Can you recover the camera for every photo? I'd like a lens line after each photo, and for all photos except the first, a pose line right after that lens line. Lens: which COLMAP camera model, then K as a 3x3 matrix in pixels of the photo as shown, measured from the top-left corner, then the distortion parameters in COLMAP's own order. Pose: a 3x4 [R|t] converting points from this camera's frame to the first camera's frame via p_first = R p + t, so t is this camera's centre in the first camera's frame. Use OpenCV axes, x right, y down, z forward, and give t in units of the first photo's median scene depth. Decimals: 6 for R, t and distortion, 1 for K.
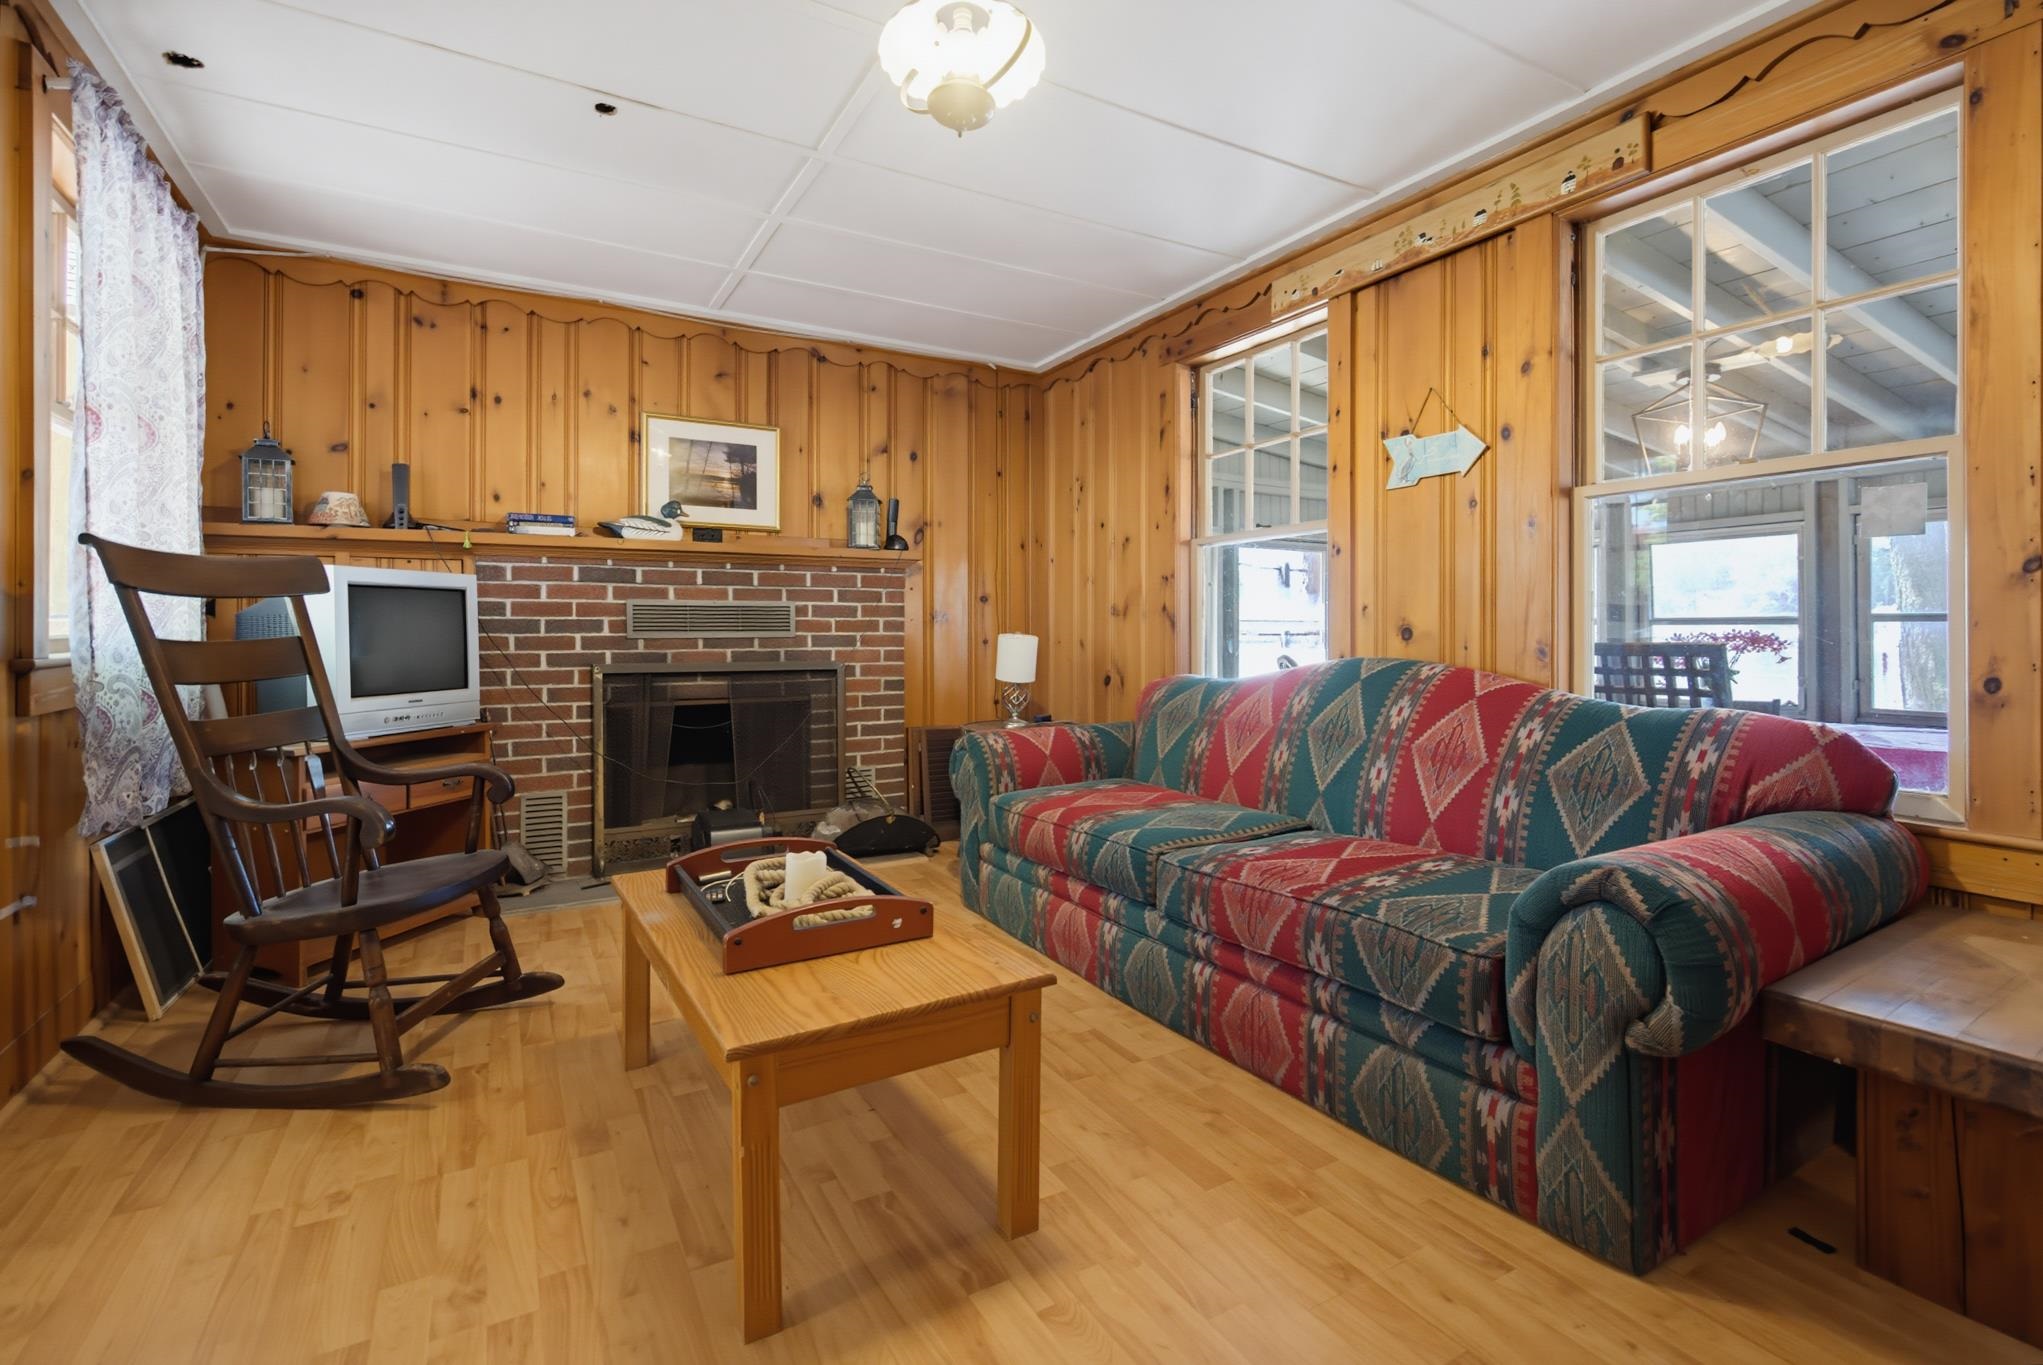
lens RADIAL K [[941.3, 0, 1030.5], [0, 941.3, 635.5], [0, 0, 1]] dist [-0.008781, -0.000778]
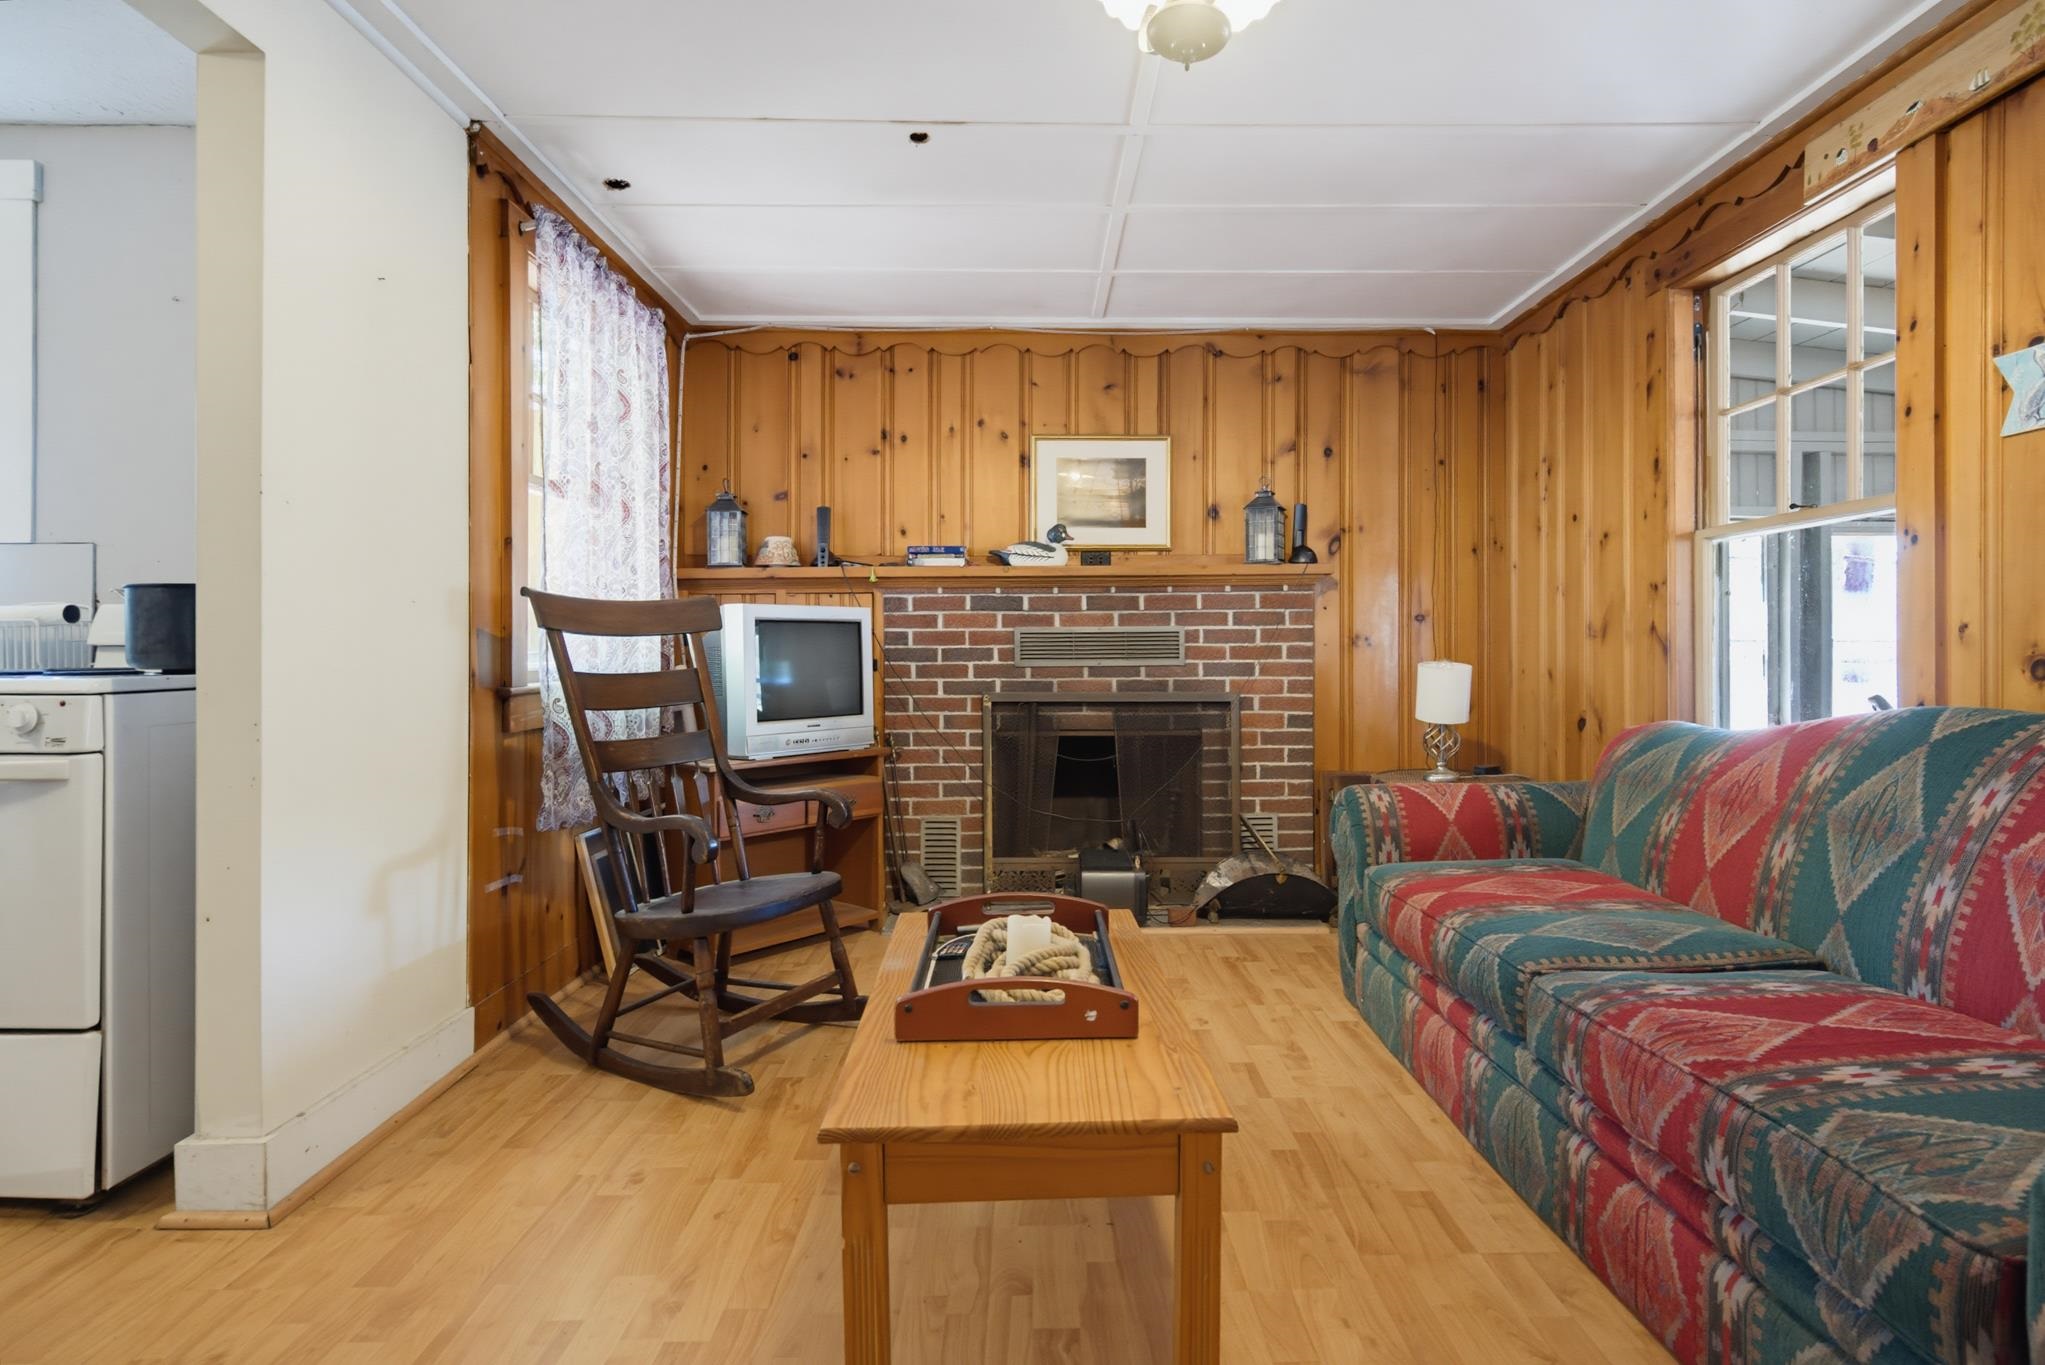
lens RADIAL K [[1028.3, 0, 1030.8], [0, 1028.3, 654.9], [0, 0, 1]] dist [0.002533, -0.006008]
pose [[0.868999, -0.001387, -0.494811, 0.130501], [0.001788, 0.999998, 0.000336, -0.010375], [0.494810, -0.001177, 0.869000, 0.077594]]
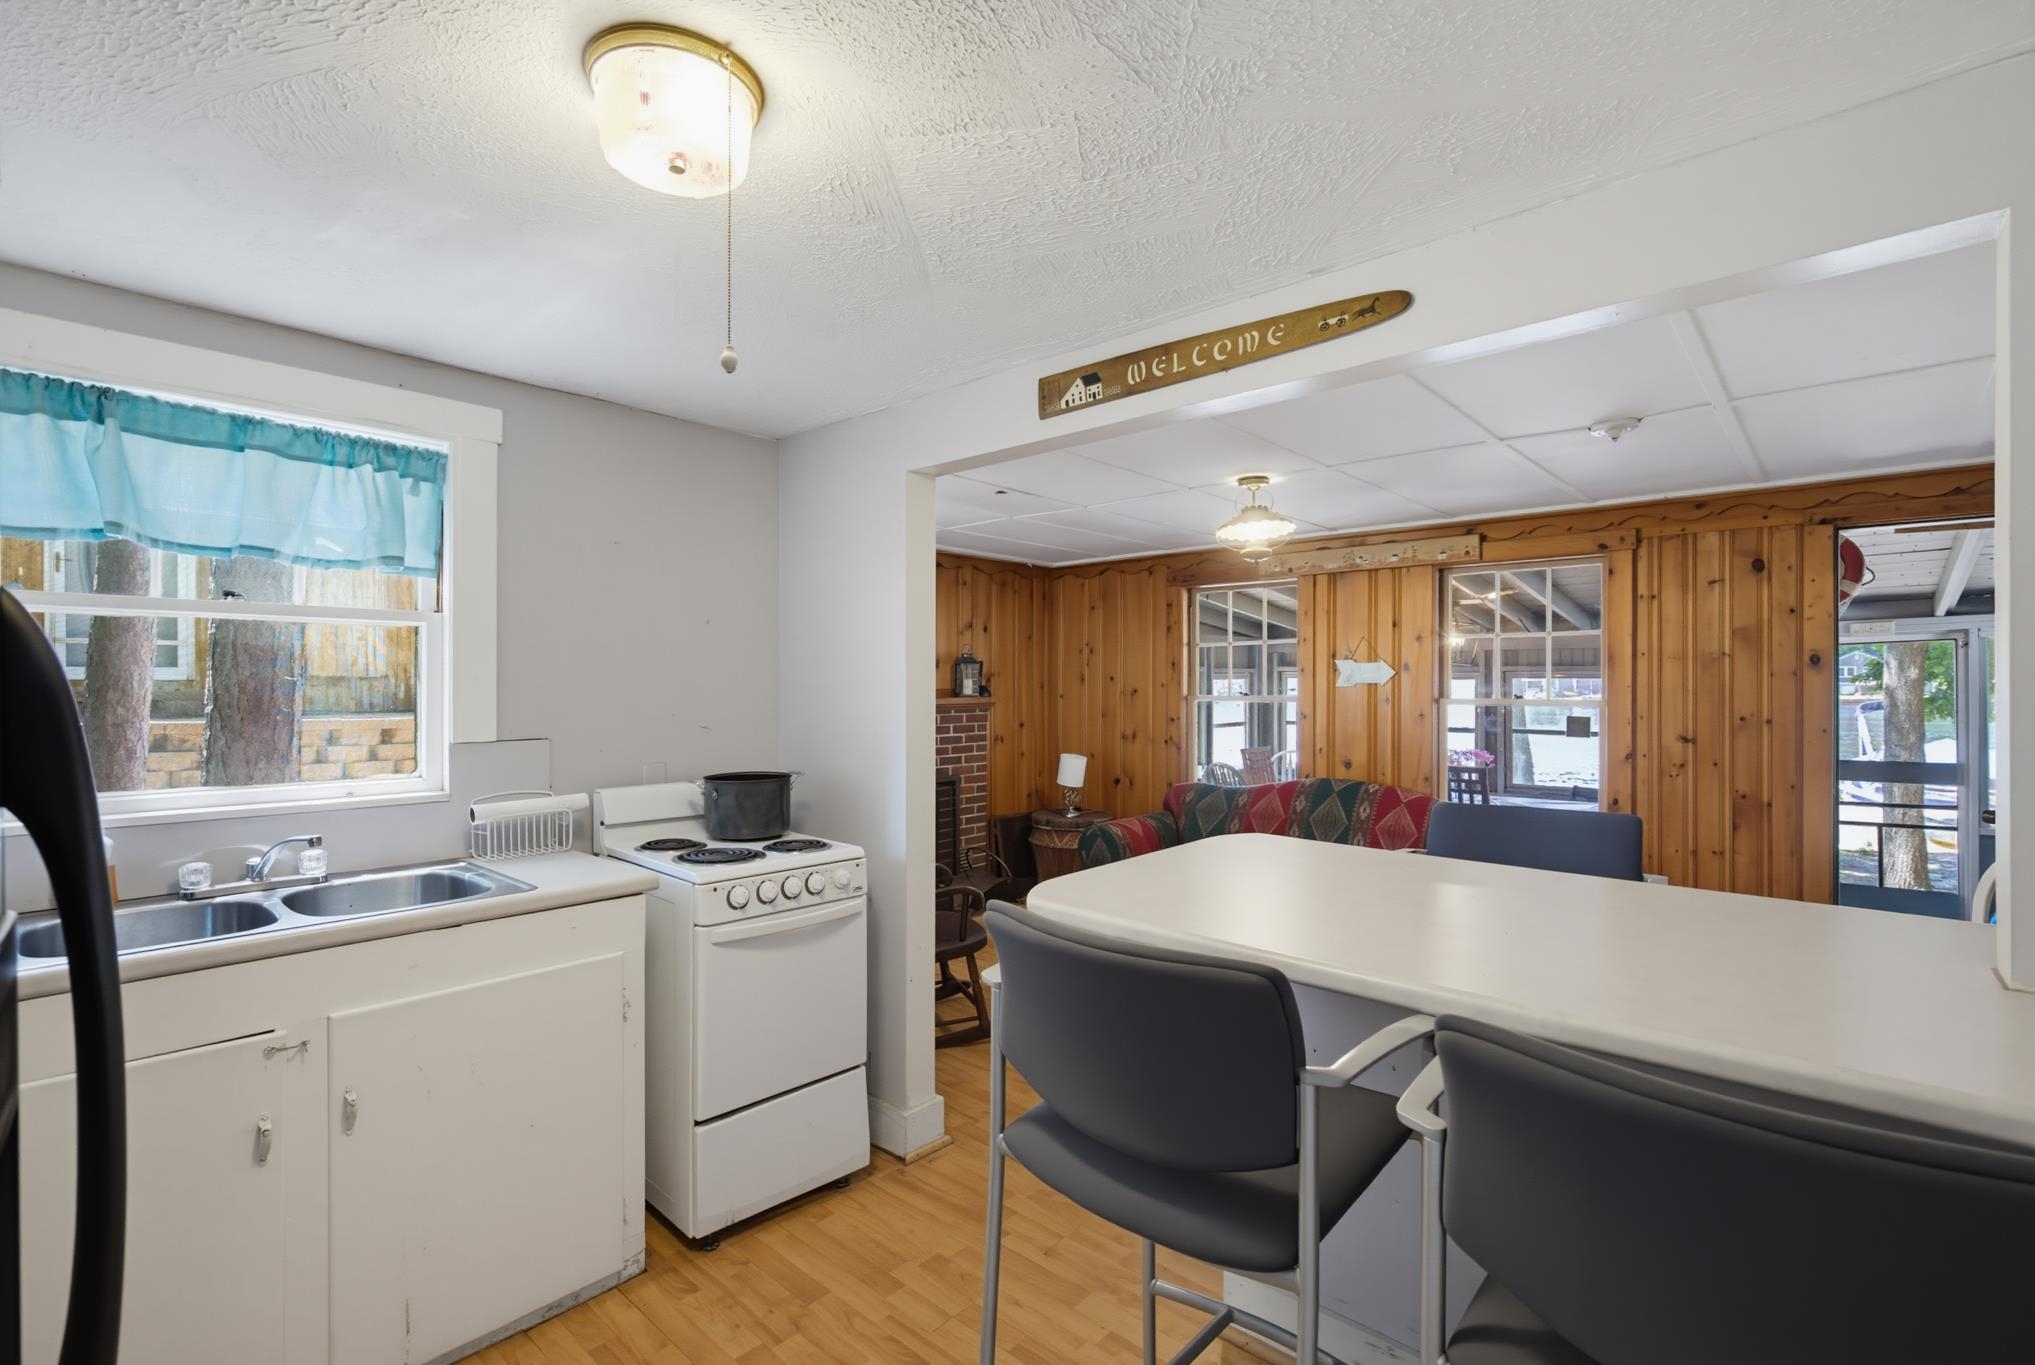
lens RADIAL K [[911.9, 0, 1008.8], [0, 911.9, 690.5], [0, 0, 1]] dist [0.000589, -0.000350]
pose [[0.954334, -0.001007, 0.298740, -0.650142], [0.000196, 0.999996, 0.002745, -0.127571], [-0.298741, -0.002561, 0.954331, -0.443331]]
